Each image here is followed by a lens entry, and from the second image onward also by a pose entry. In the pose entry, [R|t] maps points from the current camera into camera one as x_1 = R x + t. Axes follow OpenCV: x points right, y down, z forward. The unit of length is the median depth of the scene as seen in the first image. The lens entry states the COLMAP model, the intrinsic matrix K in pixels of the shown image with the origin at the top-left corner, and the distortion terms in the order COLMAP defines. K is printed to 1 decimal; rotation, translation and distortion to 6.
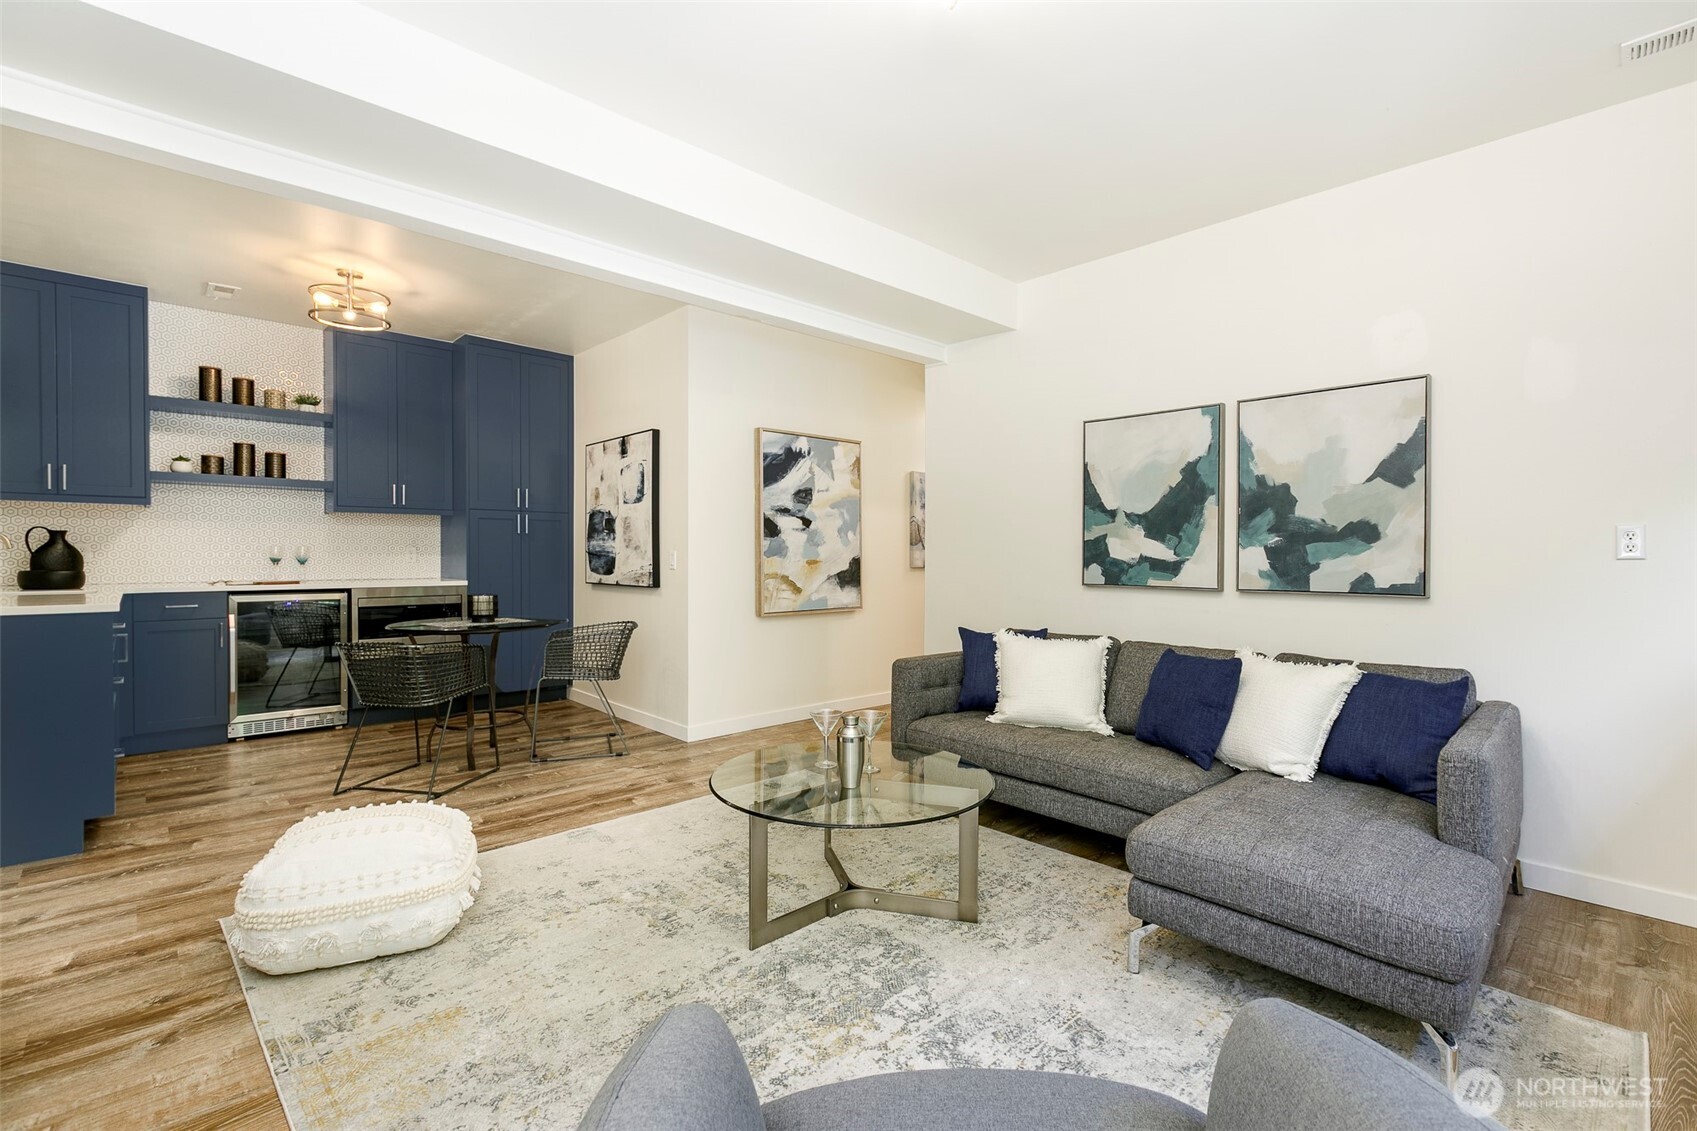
lens RADIAL K [[757.0, 0, 859.3], [0, 757.0, 561.1], [0, 0, 1]] dist [0.005589, -0.001472]
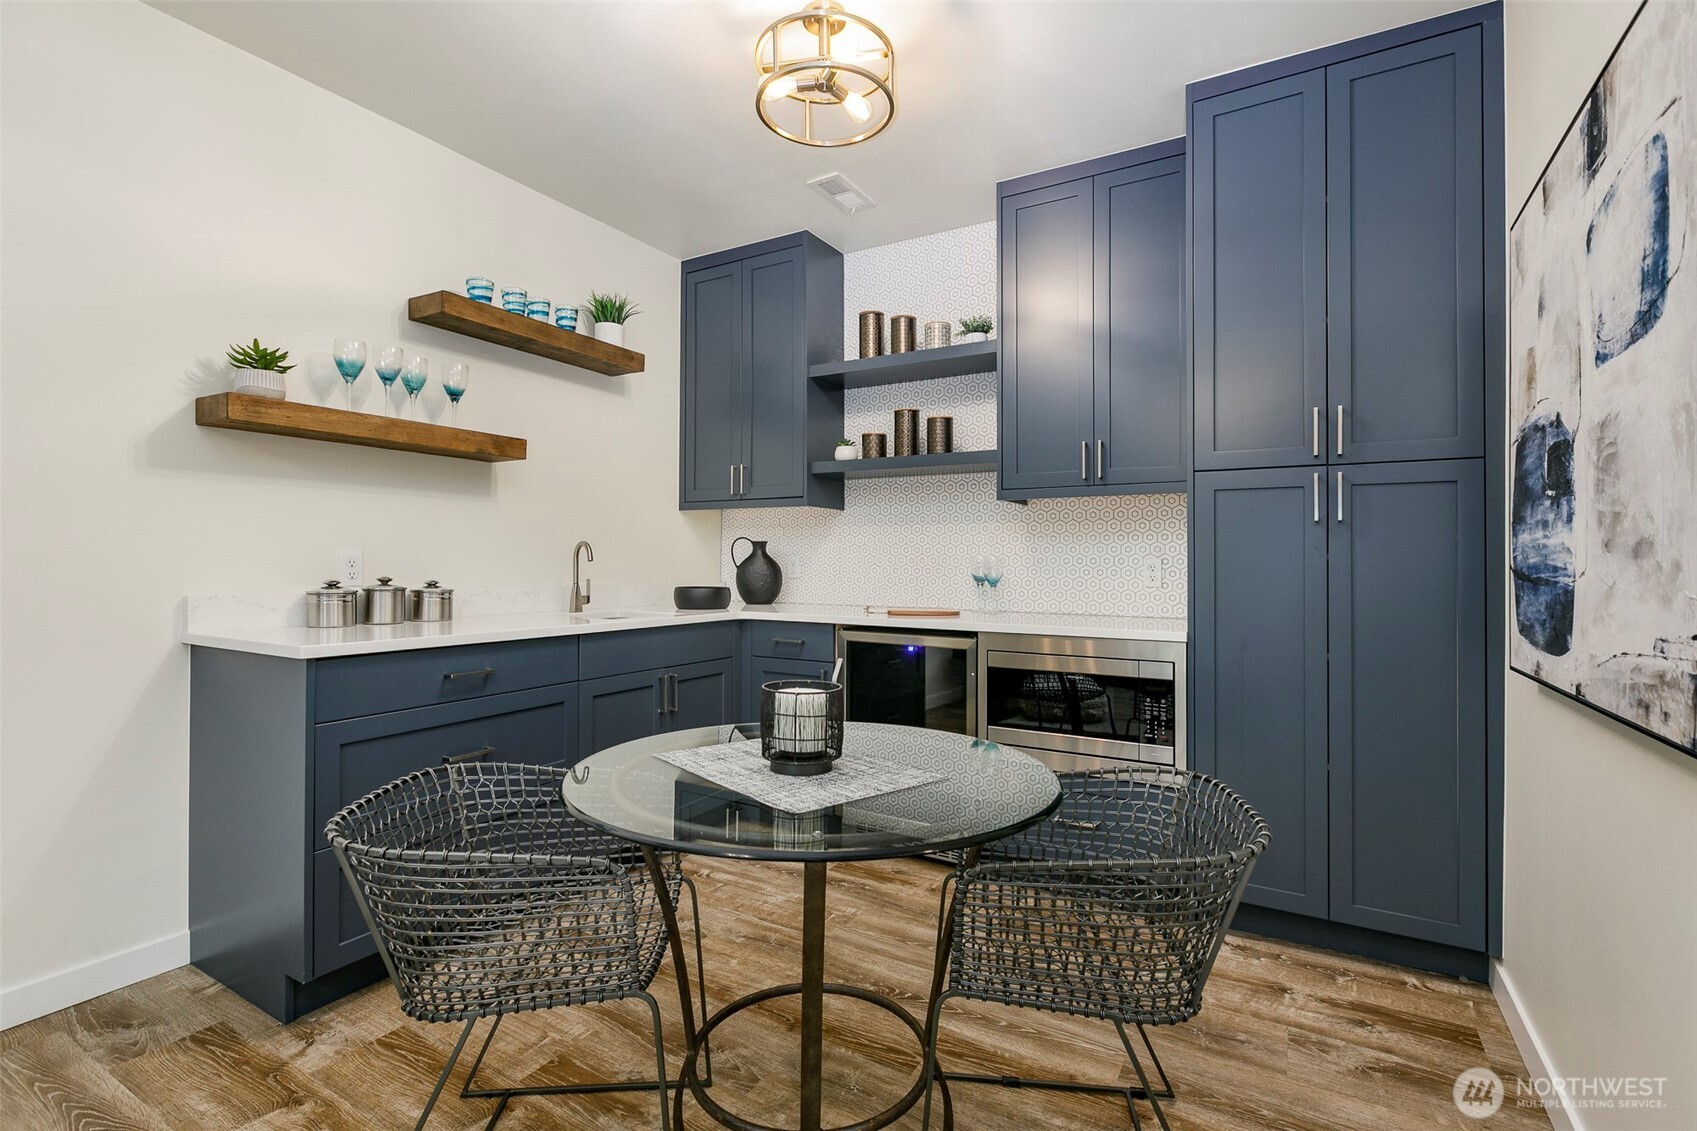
lens RADIAL K [[757.0, 0, 865.9], [0, 757.0, 558.9], [0, 0, 1]] dist [0.005589, -0.001472]
pose [[0.274086, -0.009135, -0.961662, -0.155809], [-0.018365, 0.999723, -0.014731, -0.007916], [0.961530, 0.021698, 0.273842, 0.772745]]
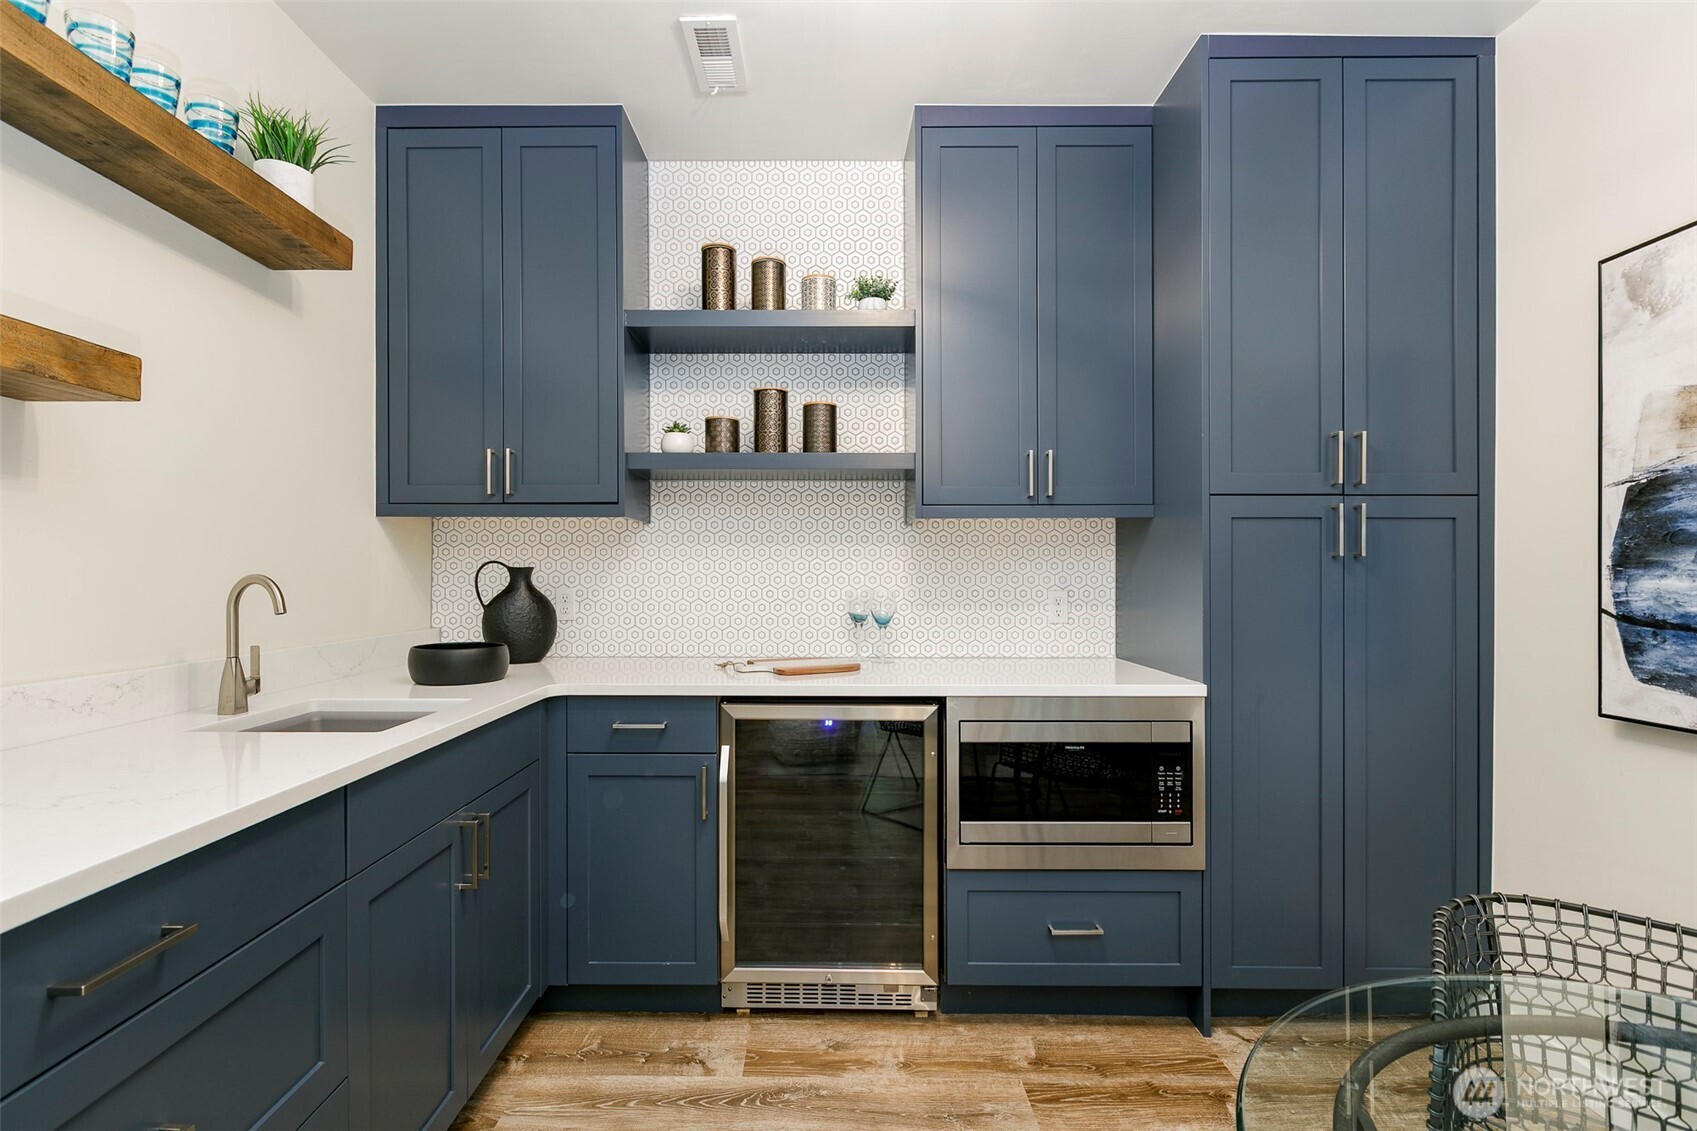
lens RADIAL K [[757.0, 0, 806.6], [0, 757.0, 574.3], [0, 0, 1]] dist [0.005589, -0.001472]
pose [[0.701768, -0.005038, -0.712388, -0.430968], [-0.006803, 0.999882, -0.013772, -0.024832], [0.712374, 0.014511, 0.701650, 0.659398]]
